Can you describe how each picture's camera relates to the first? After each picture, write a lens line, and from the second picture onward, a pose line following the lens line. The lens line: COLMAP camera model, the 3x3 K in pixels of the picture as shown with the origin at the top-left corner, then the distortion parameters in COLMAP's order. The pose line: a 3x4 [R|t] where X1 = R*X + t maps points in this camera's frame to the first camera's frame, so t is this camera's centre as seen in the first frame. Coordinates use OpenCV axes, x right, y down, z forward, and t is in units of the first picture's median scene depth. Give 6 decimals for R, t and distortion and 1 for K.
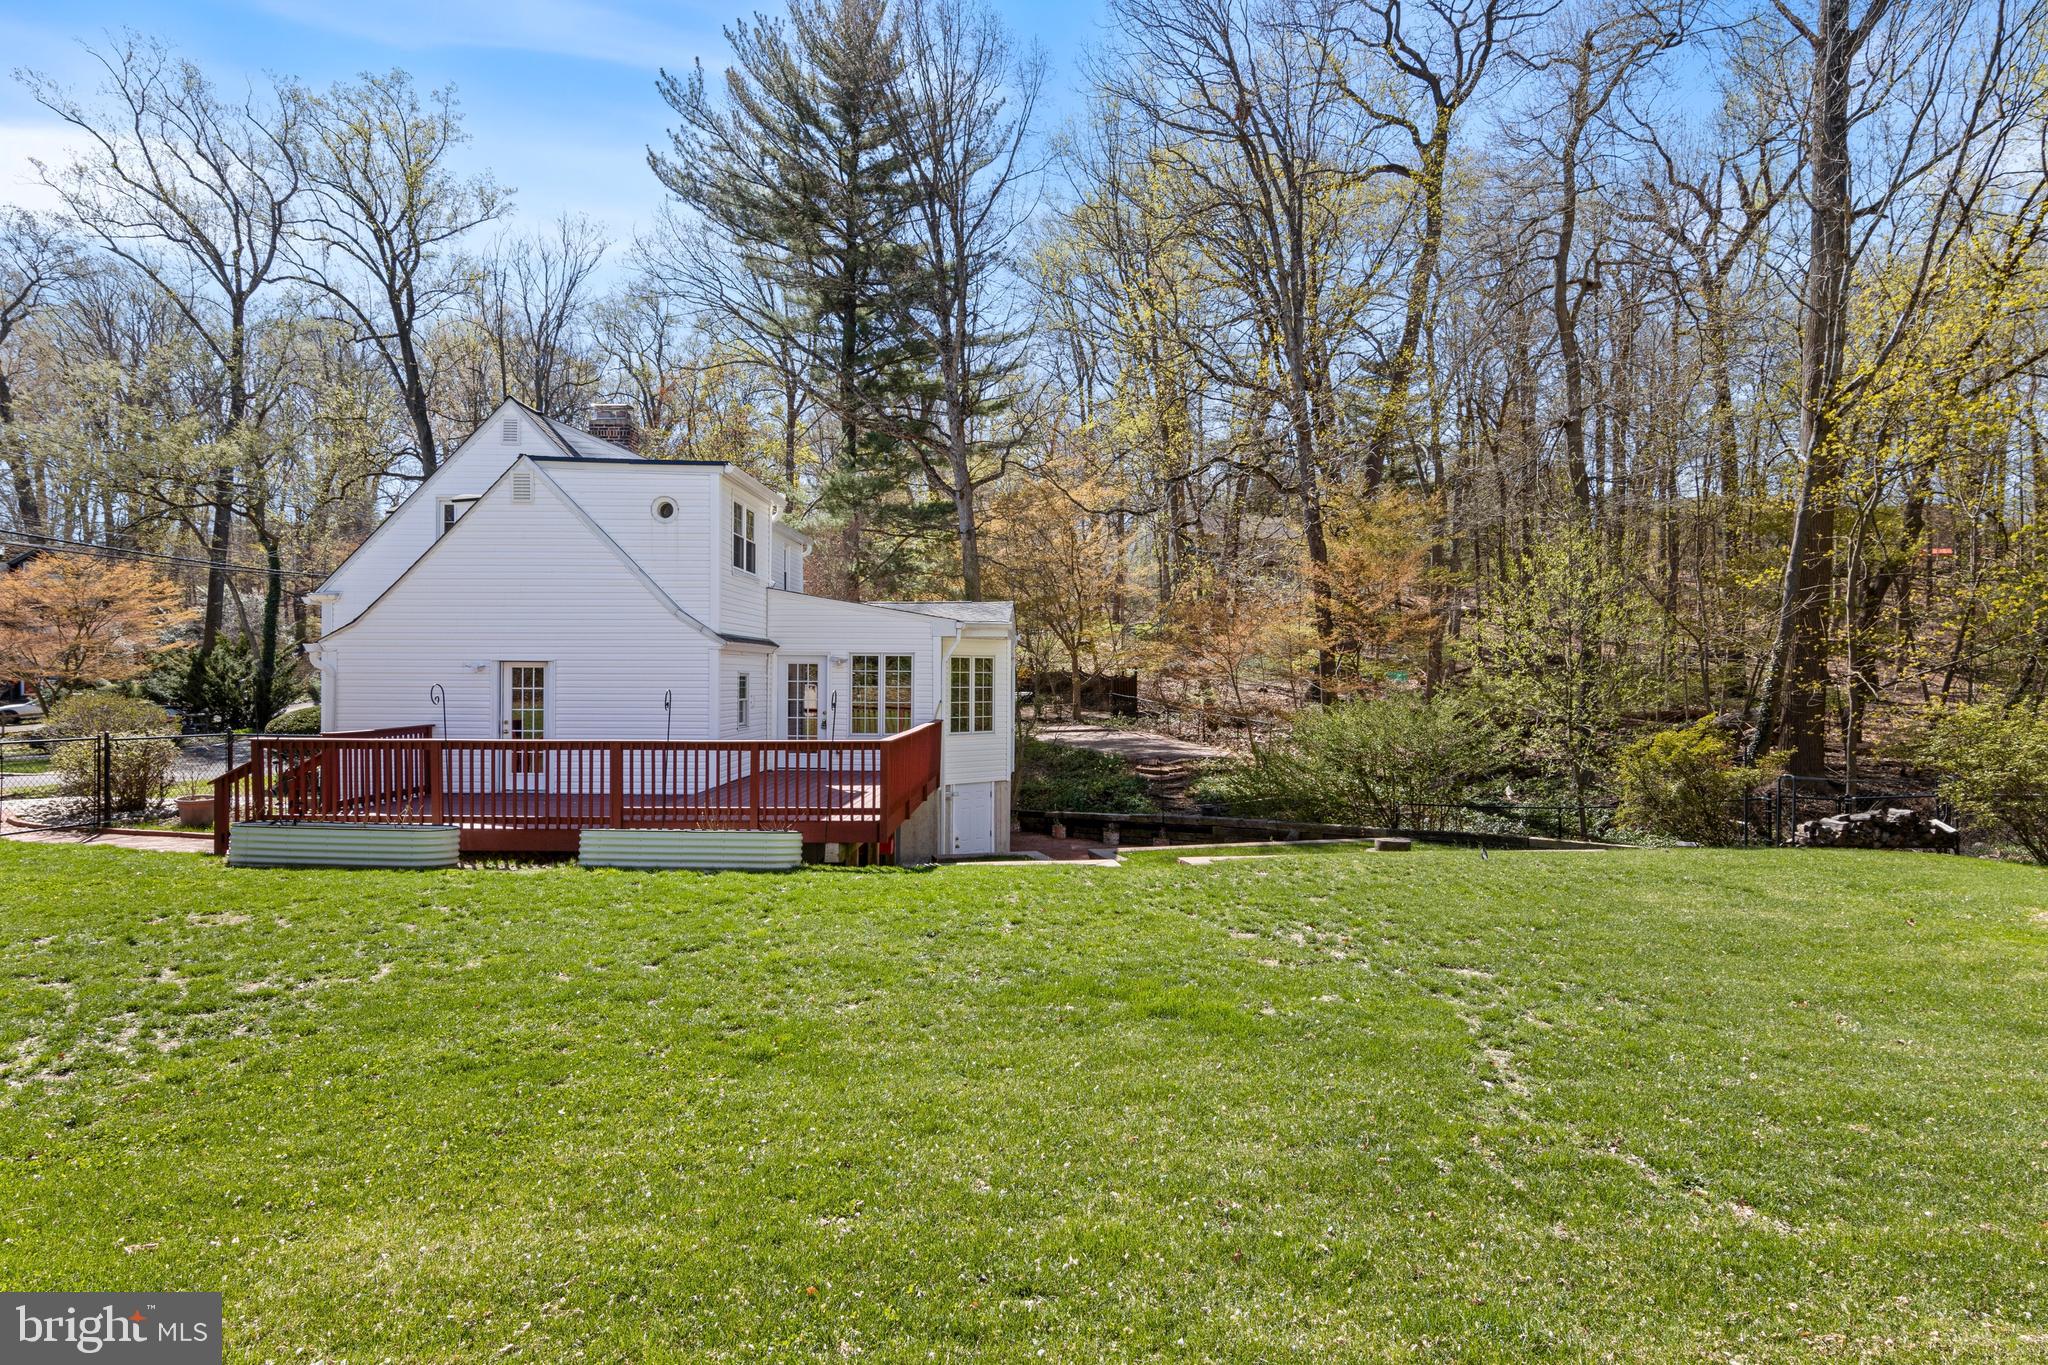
lens RADIAL K [[1084.2, 0, 1027.1], [0, 1084.2, 689.5], [0, 0, 1]] dist [0.001333, -0.000500]
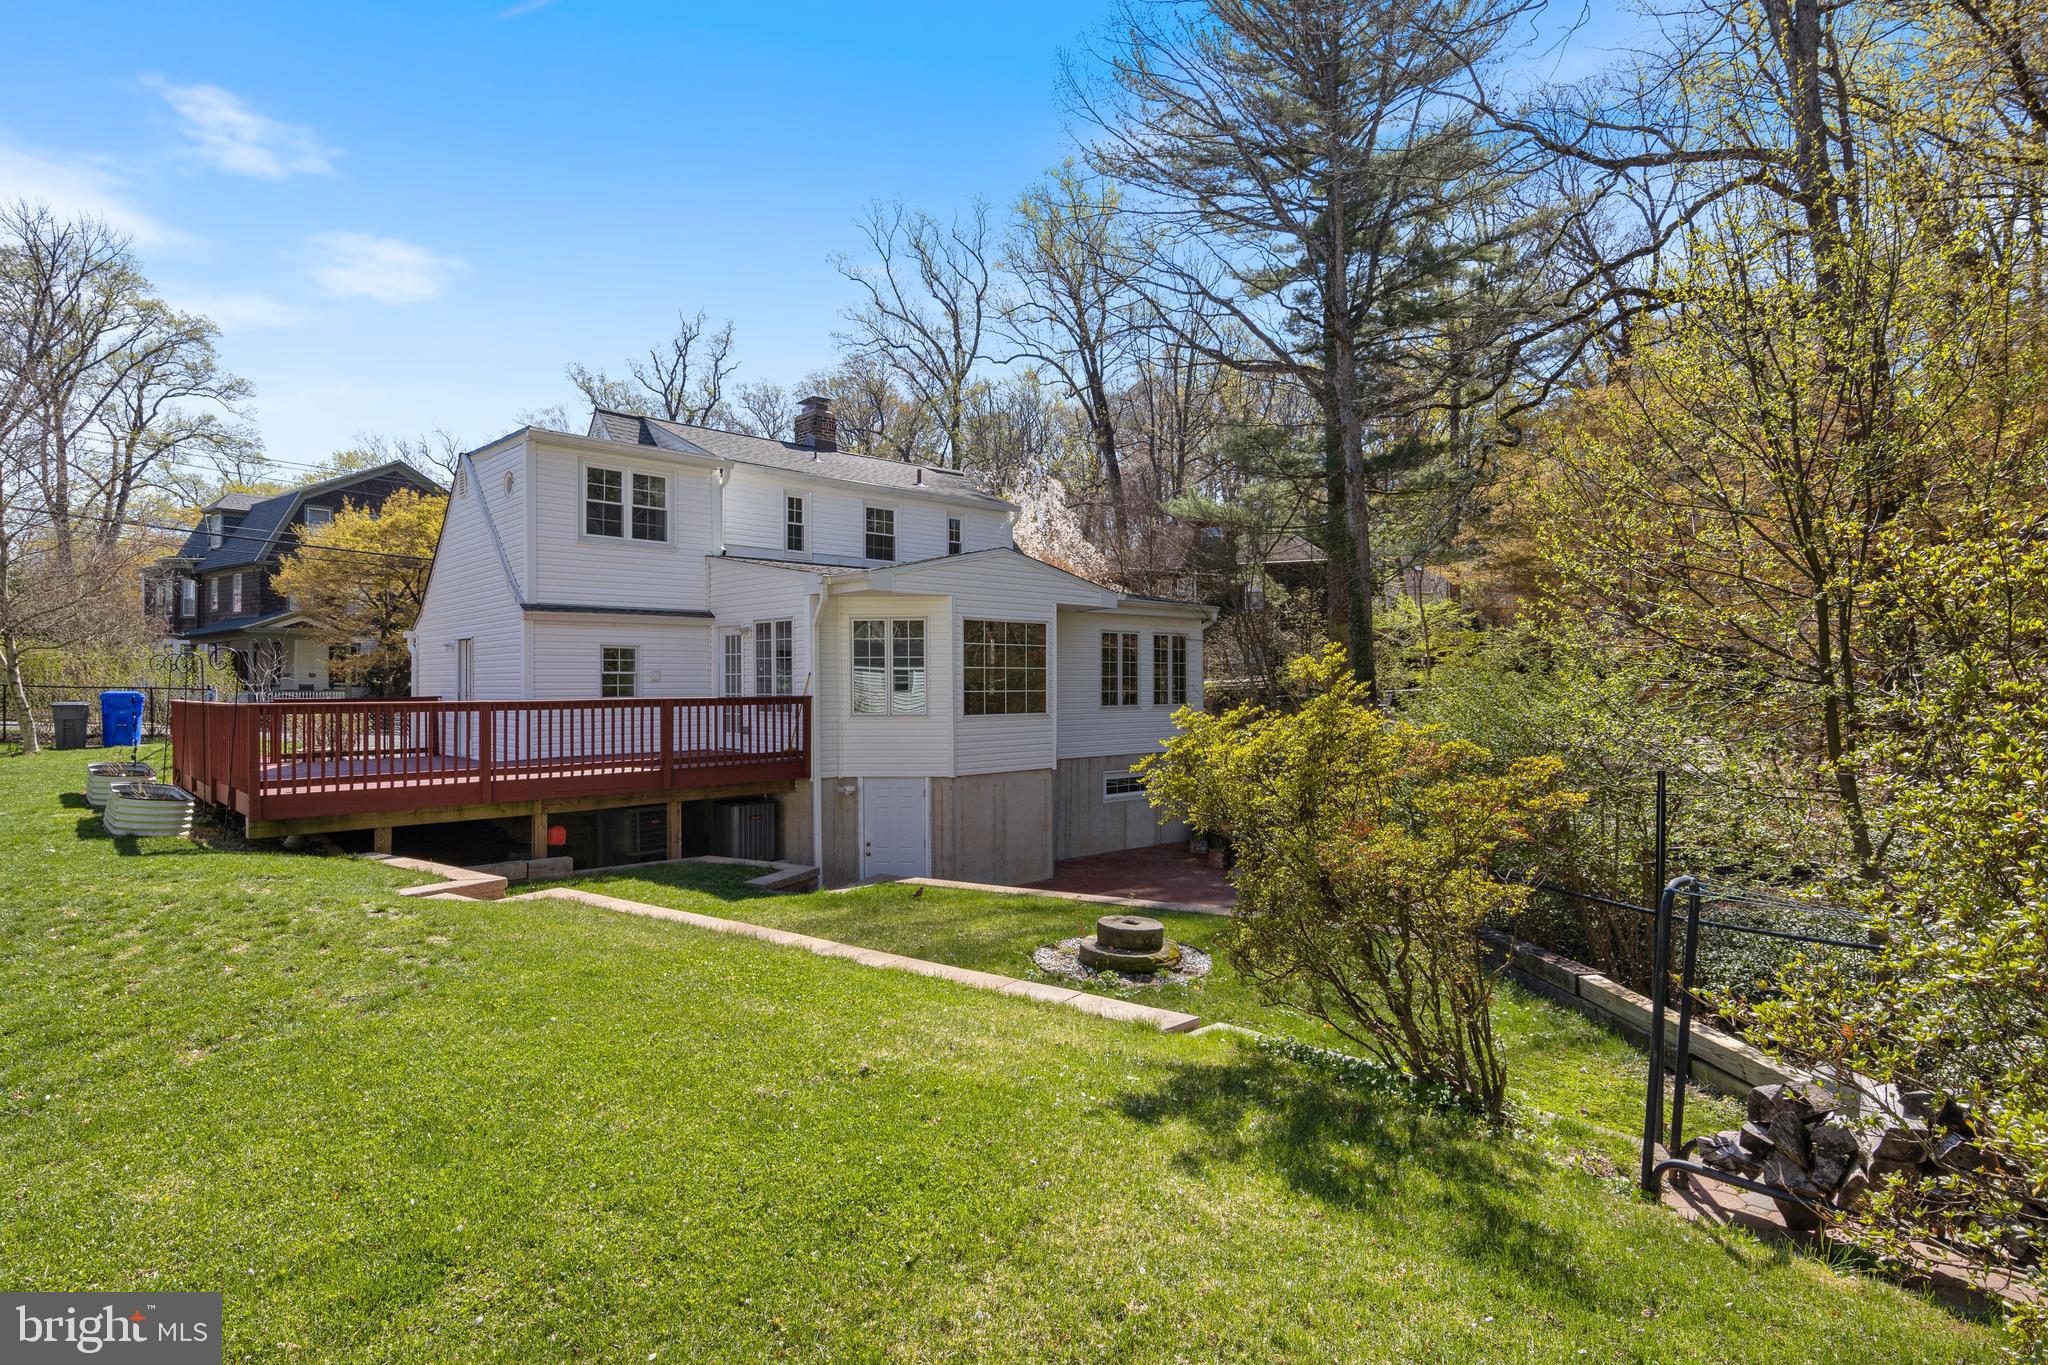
lens RADIAL K [[1053.2, 0, 1011.1], [0, 1053.2, 669.7], [0, 0, 1]] dist [0.014225, -0.004986]
pose [[0.696360, -0.015386, -0.717527, 0.574464], [0.001050, 0.999791, -0.020420, 0.023433], [0.717691, 0.013466, 0.696231, 0.524380]]
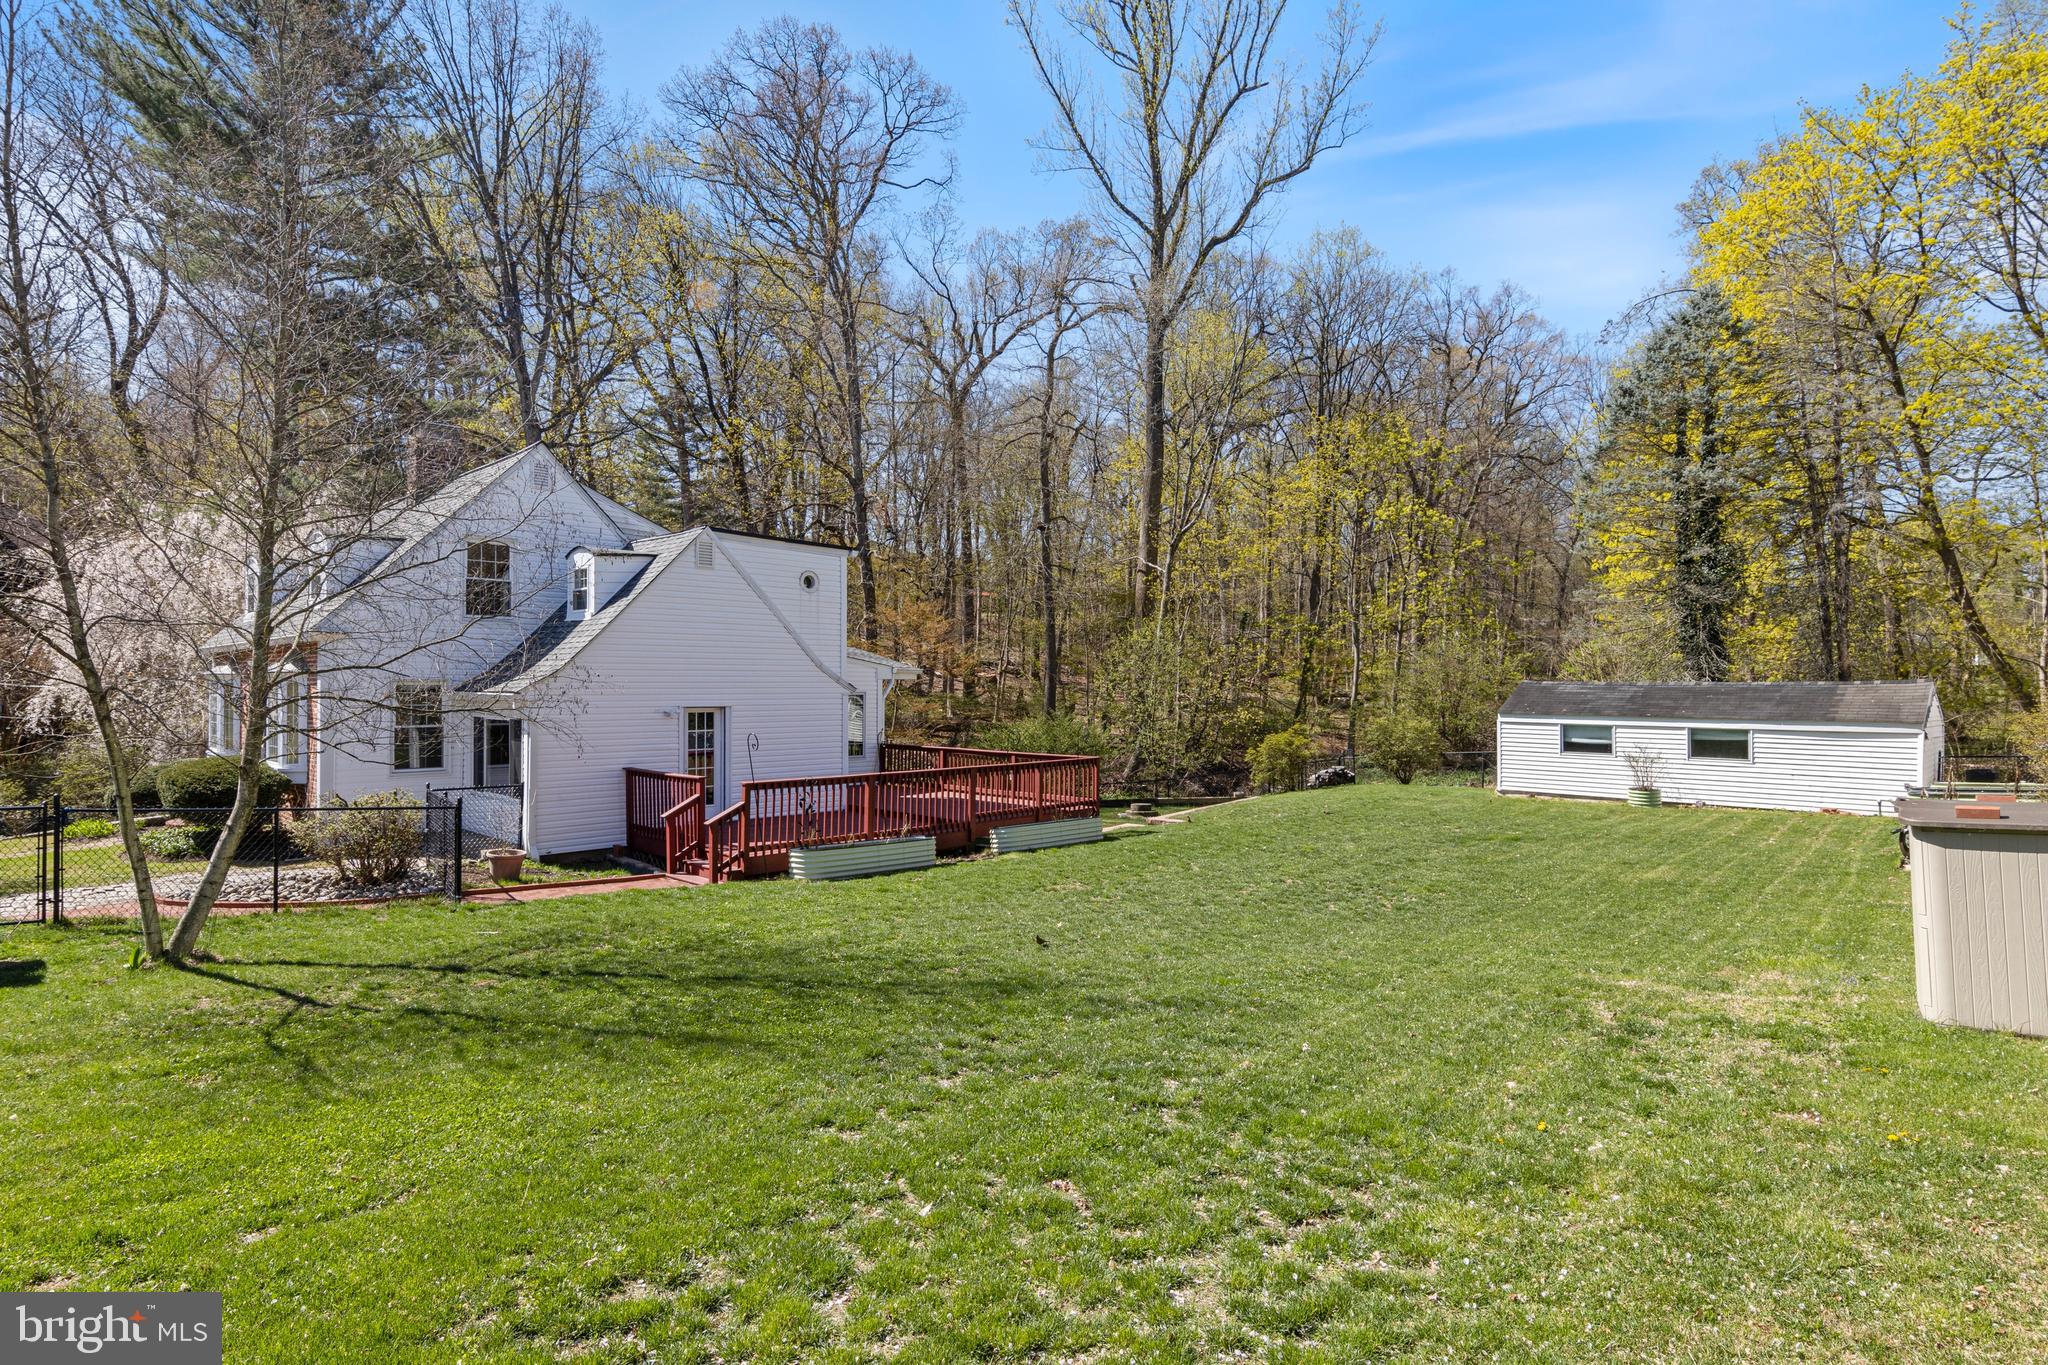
lens RADIAL K [[1084.2, 0, 1021.9], [0, 1084.2, 686.5], [0, 0, 1]] dist [0.001333, -0.000500]
pose [[0.694855, -0.004913, 0.719133, -0.849786], [0.008215, 0.999966, -0.001106, -0.035730], [-0.719103, 0.006676, 0.694871, -0.019871]]
